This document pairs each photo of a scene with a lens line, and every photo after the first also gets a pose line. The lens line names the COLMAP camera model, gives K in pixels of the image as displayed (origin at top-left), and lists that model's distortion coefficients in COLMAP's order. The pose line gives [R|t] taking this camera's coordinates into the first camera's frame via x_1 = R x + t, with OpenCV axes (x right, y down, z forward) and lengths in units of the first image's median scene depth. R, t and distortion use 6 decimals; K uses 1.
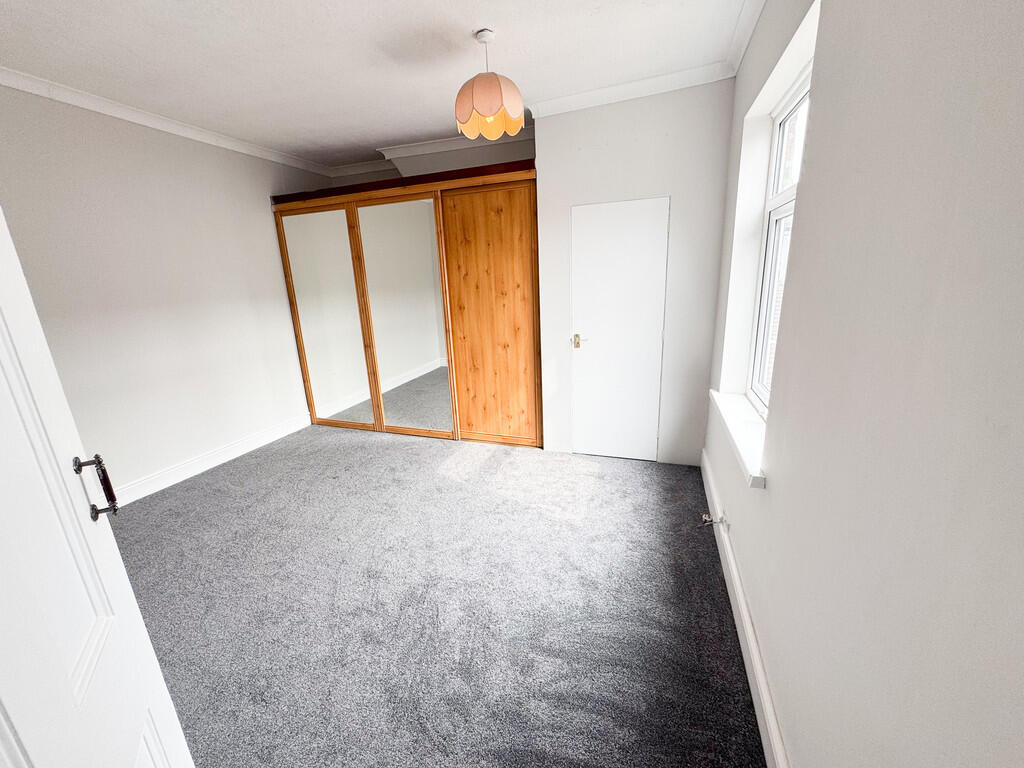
lens RADIAL K [[409.1, 0, 510.9], [0, 409.1, 384.2], [0, 0, 1]] dist [-0.000025, 0.000278]
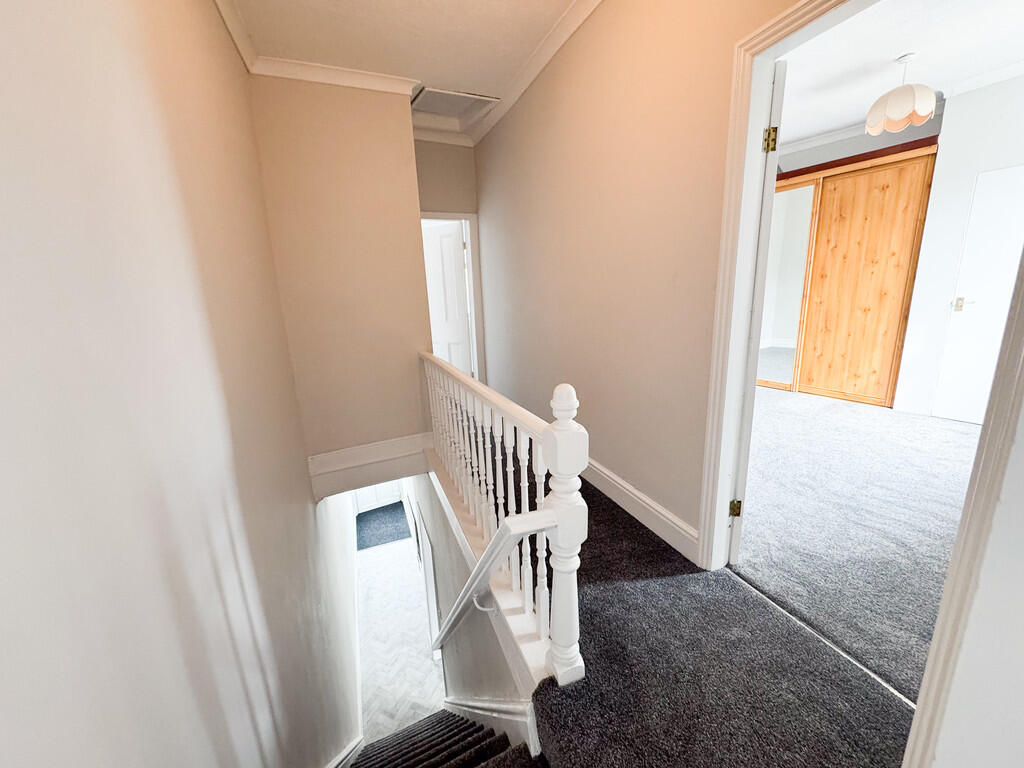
lens RADIAL K [[409.1, 0, 514.6], [0, 409.1, 384.2], [0, 0, 1]] dist [-0.000025, 0.000278]
pose [[0.772040, 0.154236, -0.616575, -0.035975], [-0.156664, 0.986356, 0.050571, 0.209300], [0.615963, 0.057553, 0.785670, -0.473587]]
